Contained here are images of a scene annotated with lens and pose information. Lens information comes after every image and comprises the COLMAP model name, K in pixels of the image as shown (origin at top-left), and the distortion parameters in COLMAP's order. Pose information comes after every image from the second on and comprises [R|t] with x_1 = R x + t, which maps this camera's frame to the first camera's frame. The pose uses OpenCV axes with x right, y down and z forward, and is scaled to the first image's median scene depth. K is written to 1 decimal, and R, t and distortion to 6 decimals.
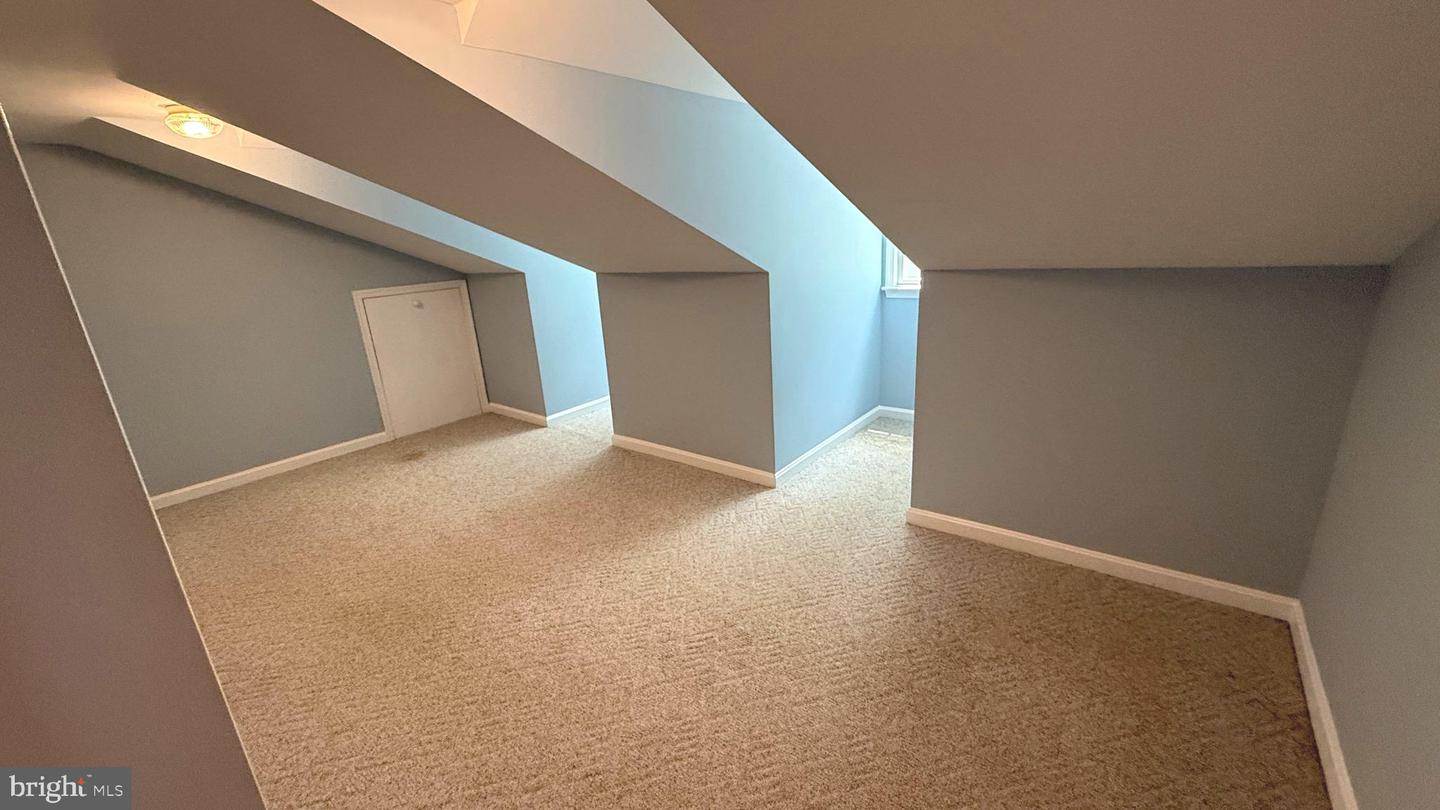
lens RADIAL K [[574.2, 0, 720.2], [0, 574.2, 401.8], [0, 0, 1]] dist [-0.001645, -0.000294]
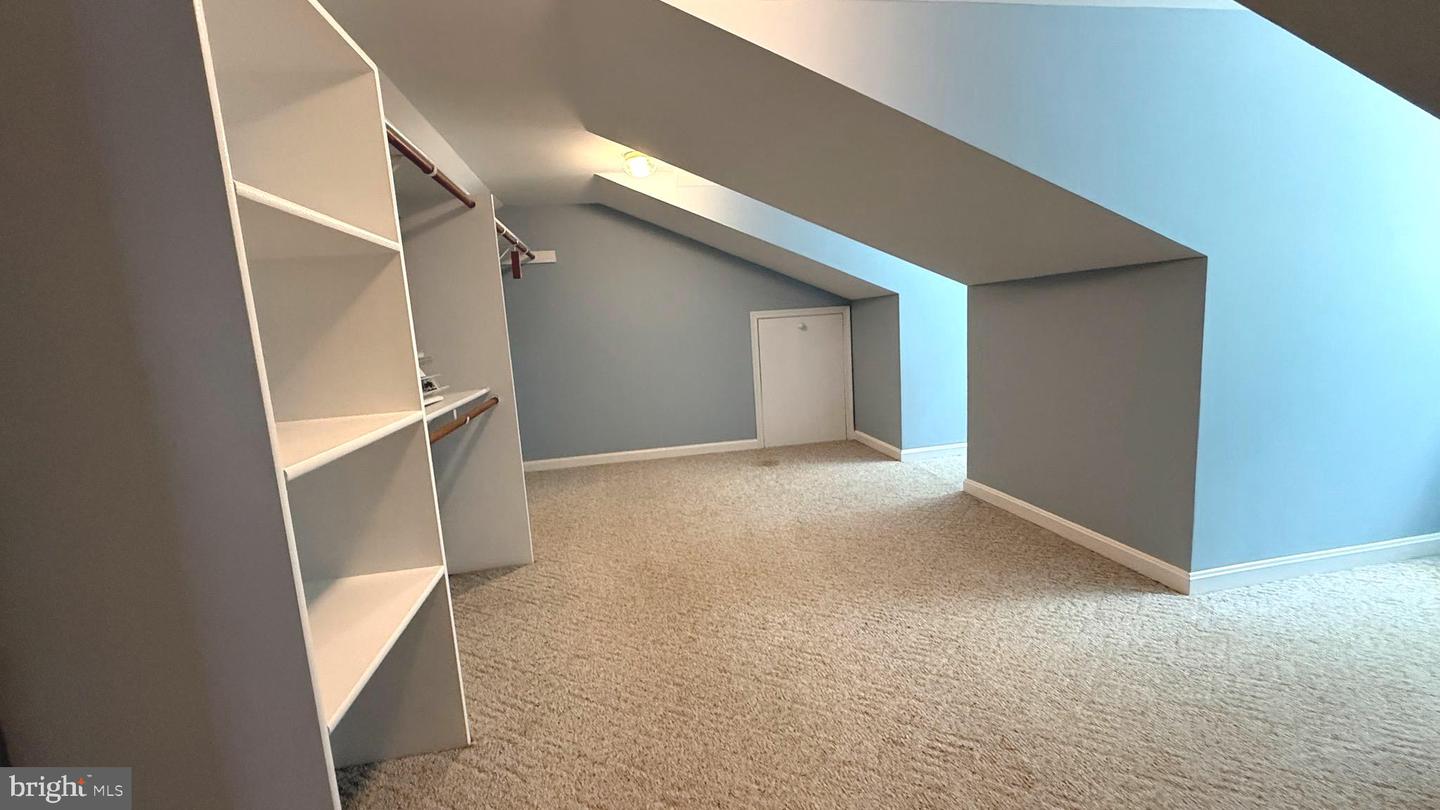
lens RADIAL K [[574.2, 0, 718.6], [0, 574.2, 409.6], [0, 0, 1]] dist [-0.001645, -0.000294]
pose [[0.741607, 0.106818, -0.662276, 0.106493], [-0.170046, 0.984931, -0.031556, 0.054741], [0.648925, 0.136020, 0.748595, 0.153750]]
